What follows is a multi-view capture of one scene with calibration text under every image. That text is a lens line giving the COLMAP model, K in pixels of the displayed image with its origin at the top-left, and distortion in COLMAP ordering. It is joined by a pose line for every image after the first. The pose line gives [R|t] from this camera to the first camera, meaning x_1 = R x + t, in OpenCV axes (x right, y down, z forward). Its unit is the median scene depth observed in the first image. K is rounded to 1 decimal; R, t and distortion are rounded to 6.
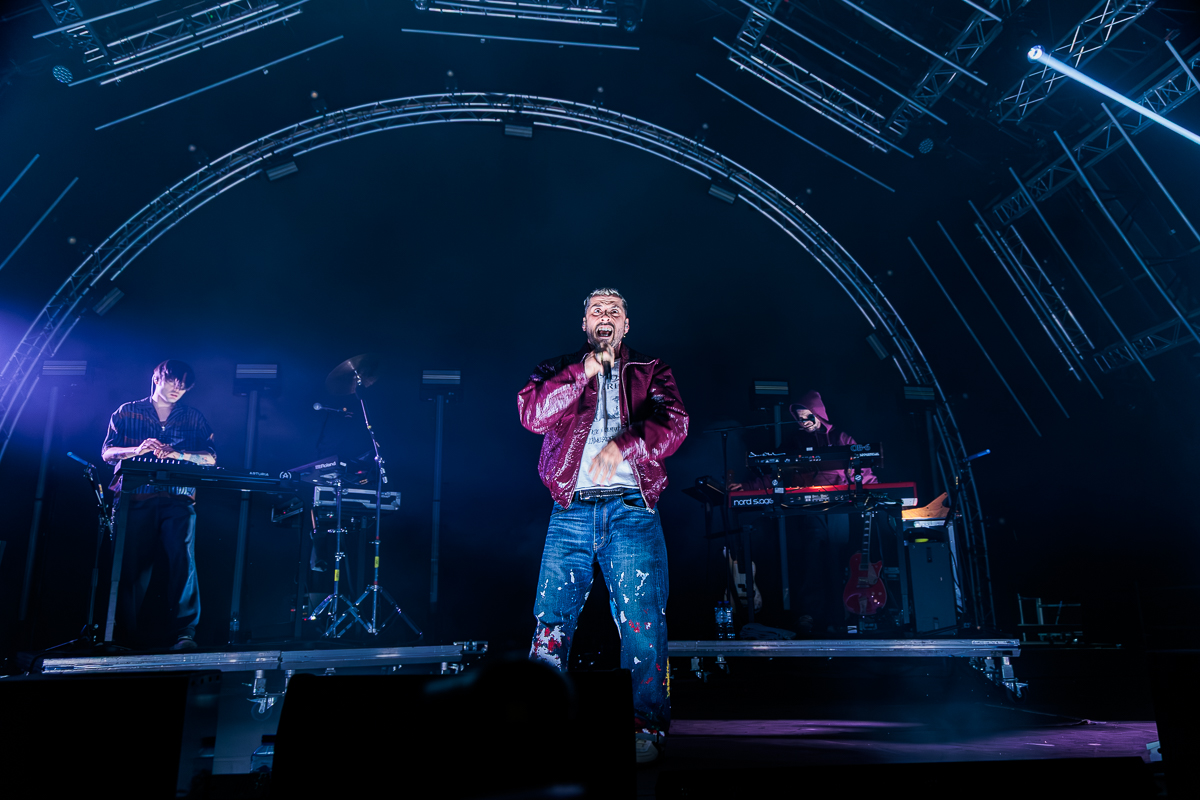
lens RADIAL K [[851.4, 0, 609.8], [0, 851.4, 404.0], [0, 0, 1]] dist [-0.010758, 0.004243]
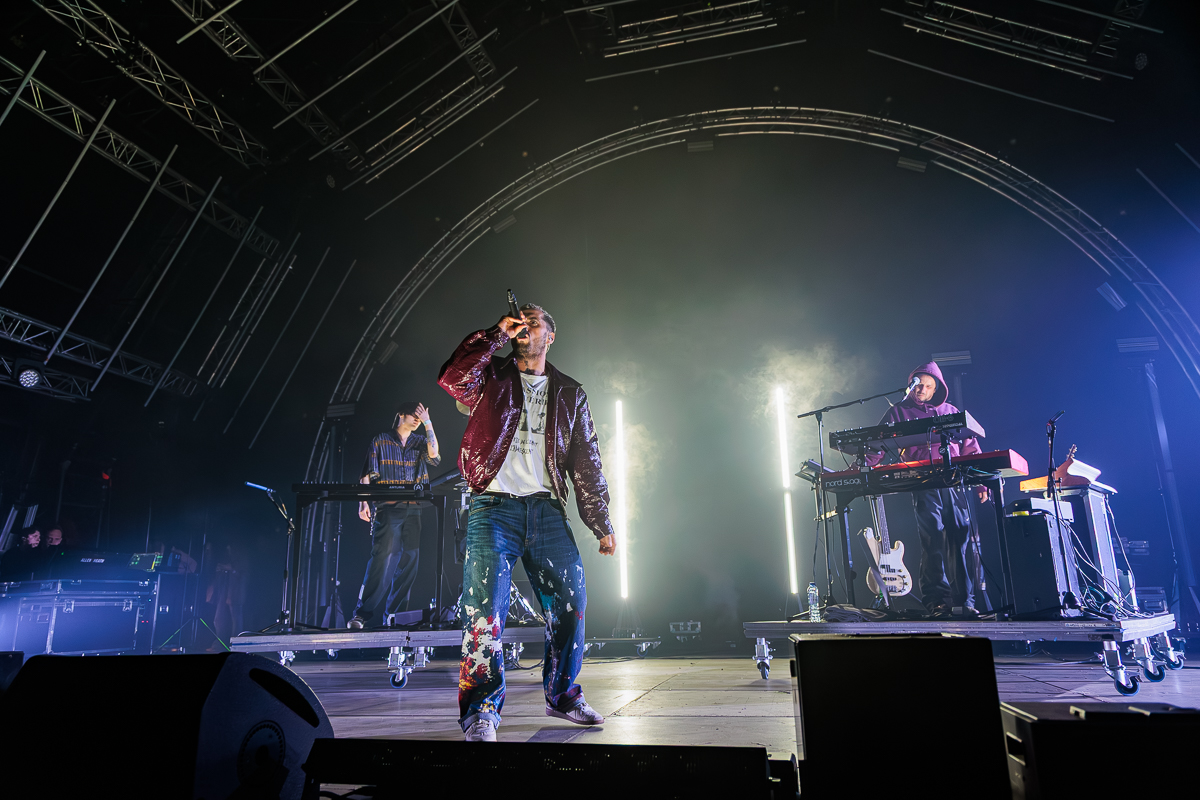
lens RADIAL K [[797.8, 0, 605.5], [0, 797.8, 402.2], [0, 0, 1]] dist [-0.002037, -0.003438]
pose [[0.924647, -0.101575, -0.367030, 0.137160], [0.102166, 0.994607, -0.017873, 0.005303], [0.366866, -0.020972, 0.930037, 0.019189]]
